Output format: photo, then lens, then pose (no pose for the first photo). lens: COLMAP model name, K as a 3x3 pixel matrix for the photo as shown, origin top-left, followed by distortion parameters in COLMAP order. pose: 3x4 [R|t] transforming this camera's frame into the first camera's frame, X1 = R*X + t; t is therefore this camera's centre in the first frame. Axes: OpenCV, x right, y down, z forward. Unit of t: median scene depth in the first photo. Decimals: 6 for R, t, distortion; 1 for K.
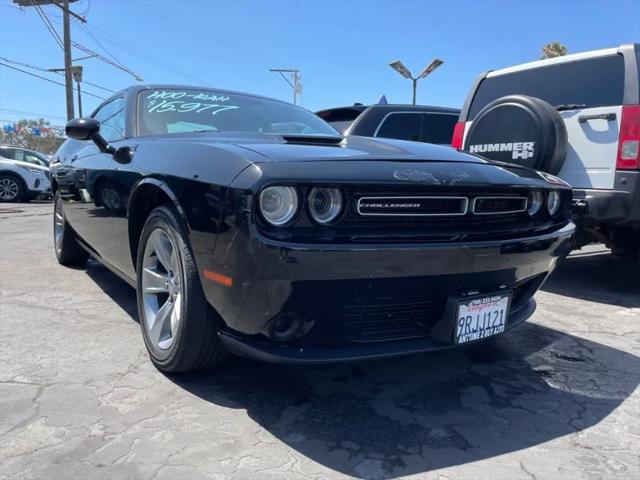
lens RADIAL K [[484.8, 0, 323.7], [0, 484.8, 243.2], [0, 0, 1]] dist [0.075588, -0.106104]
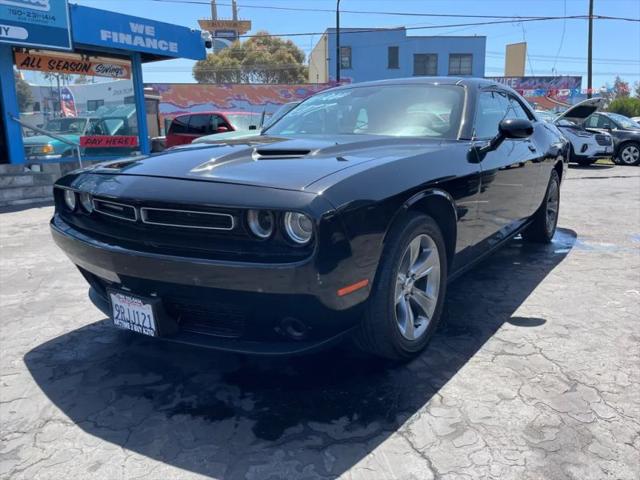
lens RADIAL K [[485.3, 0, 320.0], [0, 485.3, 243.1], [0, 0, 1]] dist [0.067377, -0.093572]
pose [[0.335642, 0.172609, -0.926040, 1.466312], [-0.092177, 0.984369, 0.150071, -0.214664], [0.937469, 0.034990, 0.346306, 0.986616]]
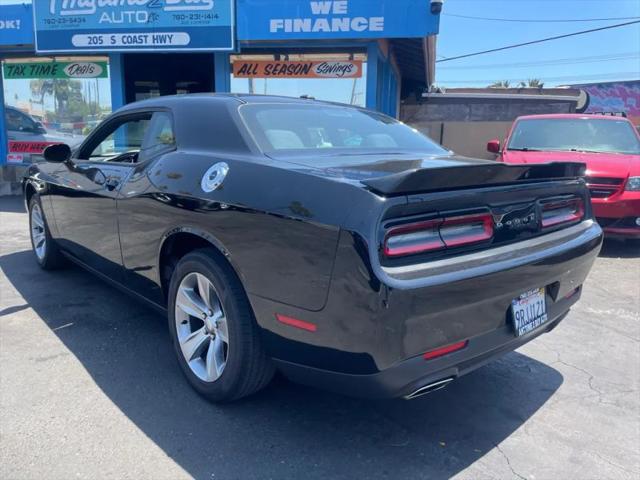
lens RADIAL K [[485.3, 0, 321.3], [0, 485.3, 239.1], [0, 0, 1]] dist [0.067377, -0.093572]
pose [[-0.720118, 0.092018, -0.687723, -1.347857], [-0.128358, 0.956392, 0.262371, -0.725648], [0.681875, 0.277213, -0.676904, 3.781303]]
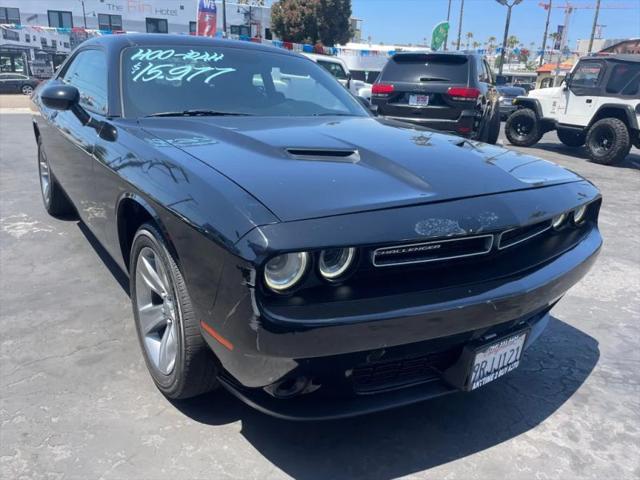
lens RADIAL K [[484.8, 0, 321.3], [0, 484.8, 239.7], [0, 0, 1]] dist [0.075588, -0.106104]
pose [[0.999803, 0.018585, 0.006944, -0.027060], [-0.019563, 0.981750, 0.189167, -0.241567], [-0.003301, -0.189266, 0.981920, 0.111329]]
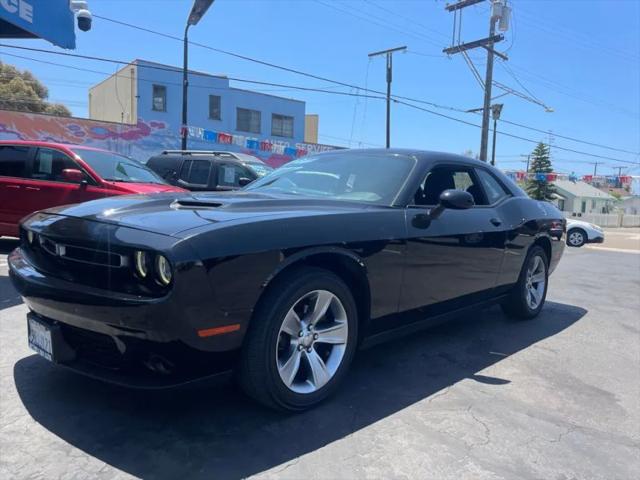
lens RADIAL K [[485.3, 0, 326.3], [0, 485.3, 243.8], [0, 0, 1]] dist [0.067377, -0.093572]
pose [[0.762758, 0.071994, -0.642664, -1.176085], [-0.109915, 0.993757, -0.019130, -0.209342], [0.637275, 0.085230, 0.765909, 0.369706]]
